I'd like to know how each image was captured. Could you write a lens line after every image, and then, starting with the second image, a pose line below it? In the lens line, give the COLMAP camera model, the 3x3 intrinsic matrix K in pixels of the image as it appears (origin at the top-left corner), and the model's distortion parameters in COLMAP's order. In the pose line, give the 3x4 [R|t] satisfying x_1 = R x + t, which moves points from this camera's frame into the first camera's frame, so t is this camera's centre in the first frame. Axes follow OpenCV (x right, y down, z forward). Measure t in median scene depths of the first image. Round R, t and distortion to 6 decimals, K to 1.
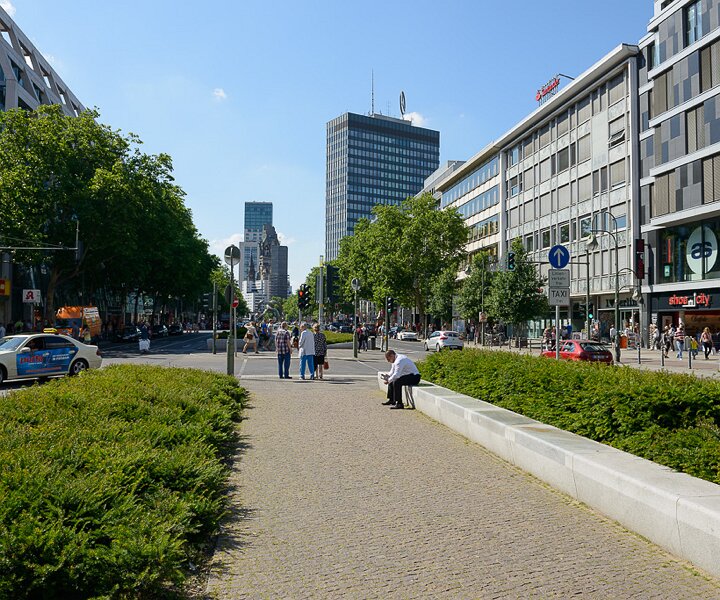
lens RADIAL K [[686.5, 0, 346.2], [0, 686.5, 297.6], [0, 0, 1]] dist [-0.027167, 0.002957]
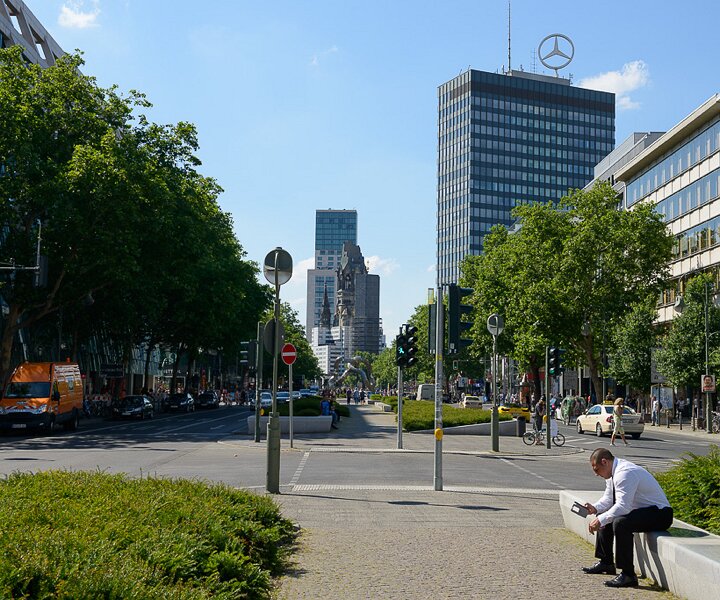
lens RADIAL K [[892.8, 0, 360.0], [0, 892.8, 300.0], [0, 0, 1]] dist [0.053644, 0.029075]
pose [[0.994159, -0.005550, -0.107786, -0.013737], [-0.001555, 0.997837, -0.065725, 0.007400], [0.107918, 0.065509, 0.991999, 0.176029]]
